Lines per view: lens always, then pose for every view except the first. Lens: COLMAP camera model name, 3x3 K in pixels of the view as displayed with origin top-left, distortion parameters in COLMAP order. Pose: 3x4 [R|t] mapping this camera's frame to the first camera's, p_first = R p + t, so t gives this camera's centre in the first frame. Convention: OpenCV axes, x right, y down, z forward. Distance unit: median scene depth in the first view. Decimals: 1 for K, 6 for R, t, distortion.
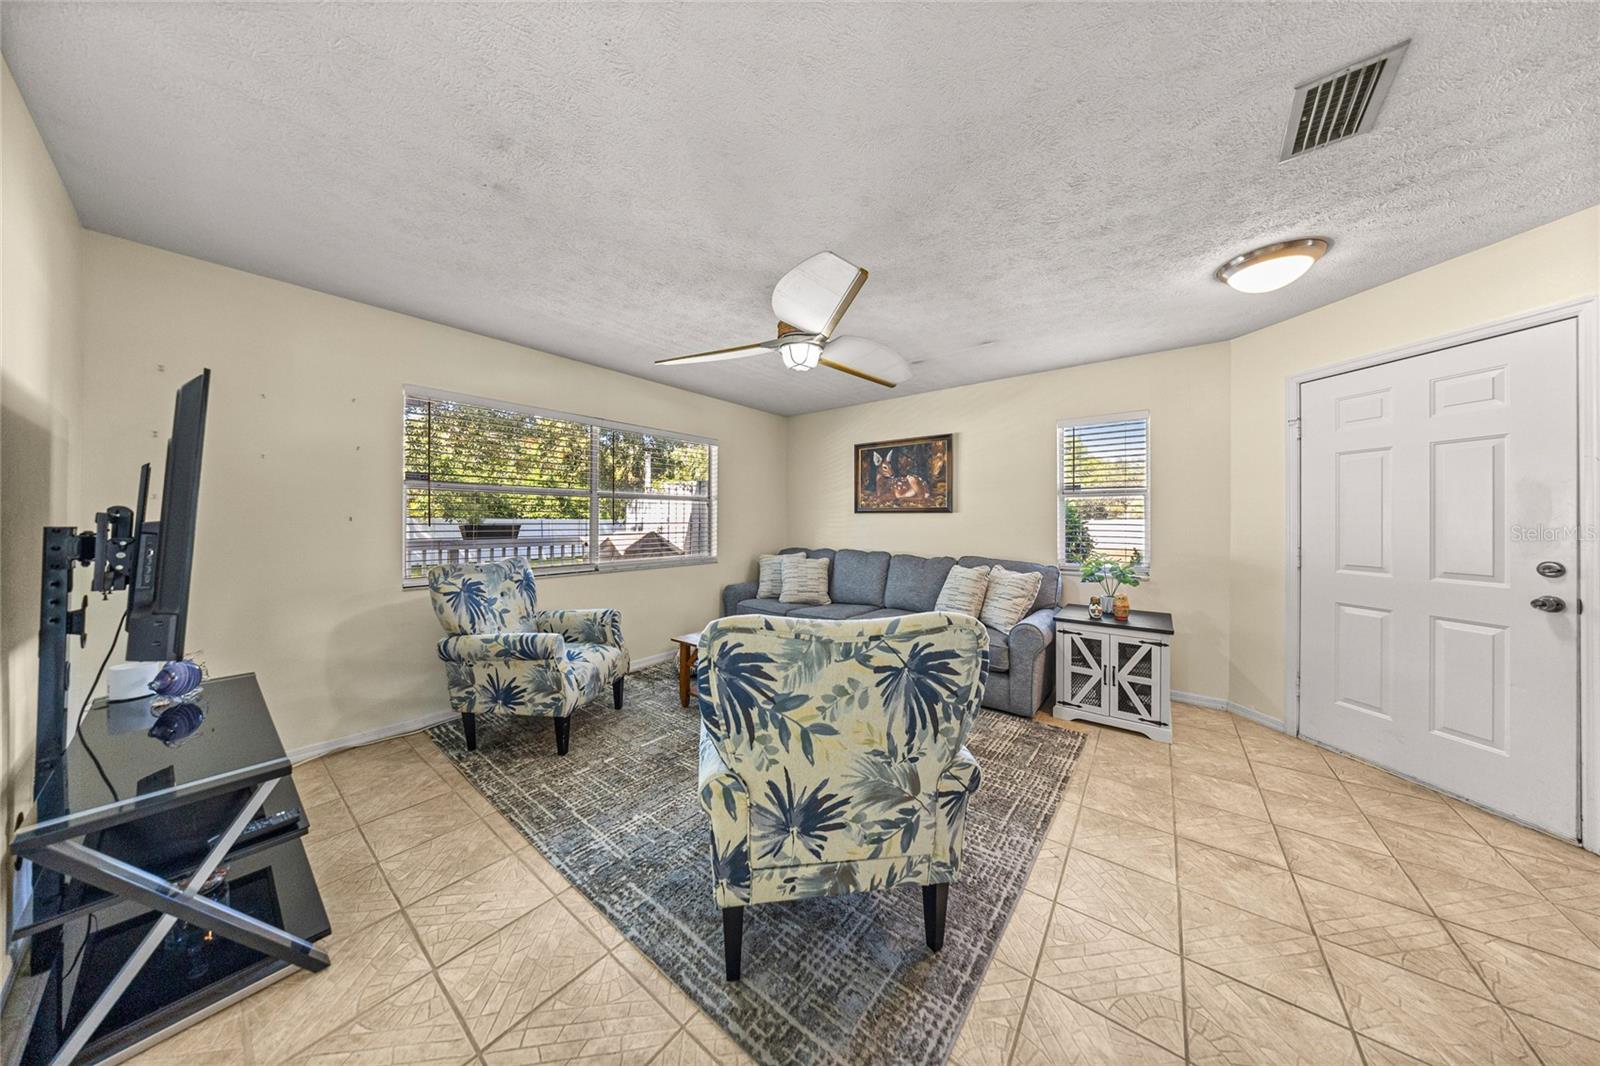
lens RADIAL K [[464.5, 0, 796.4], [0, 464.5, 526.5], [0, 0, 1]] dist [0.006369, -0.000026]
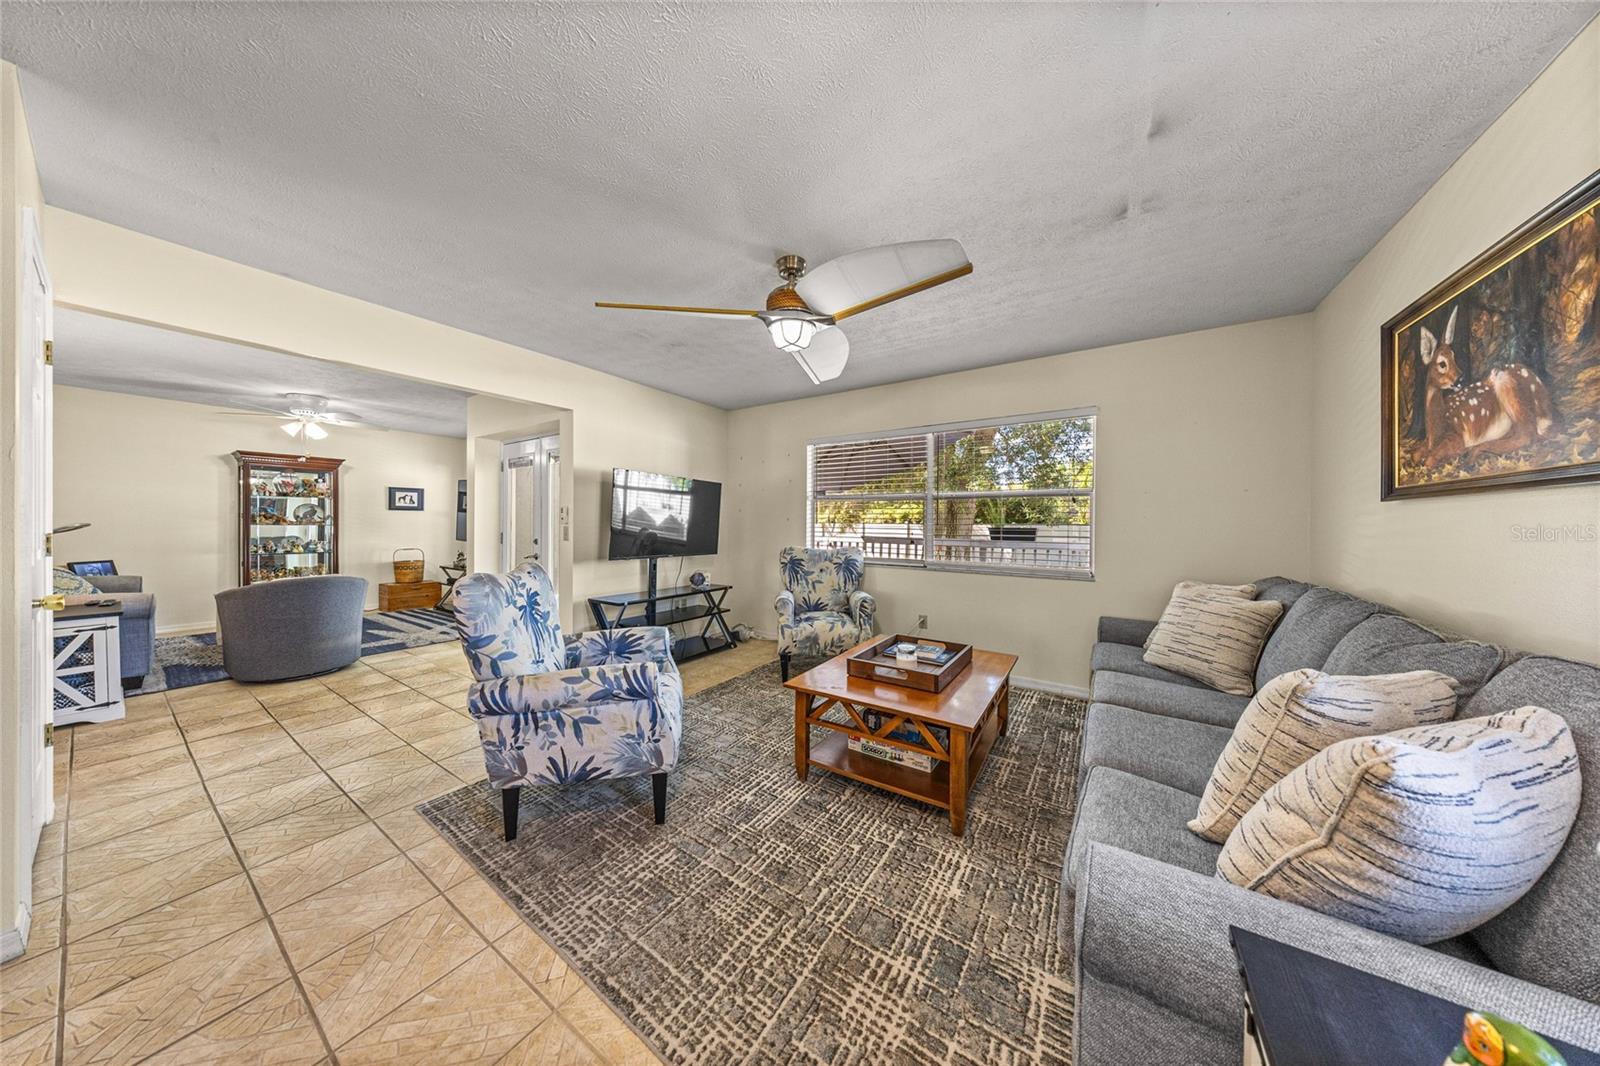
lens RADIAL K [[464.5, 0, 796.4], [0, 464.5, 526.5], [0, 0, 1]] dist [0.006369, -0.000026]
pose [[0.089408, 0.005822, -0.995978, 0.981602], [-0.033547, 0.999433, 0.002831, 0.015321], [0.995430, 0.033159, 0.089552, 0.986687]]
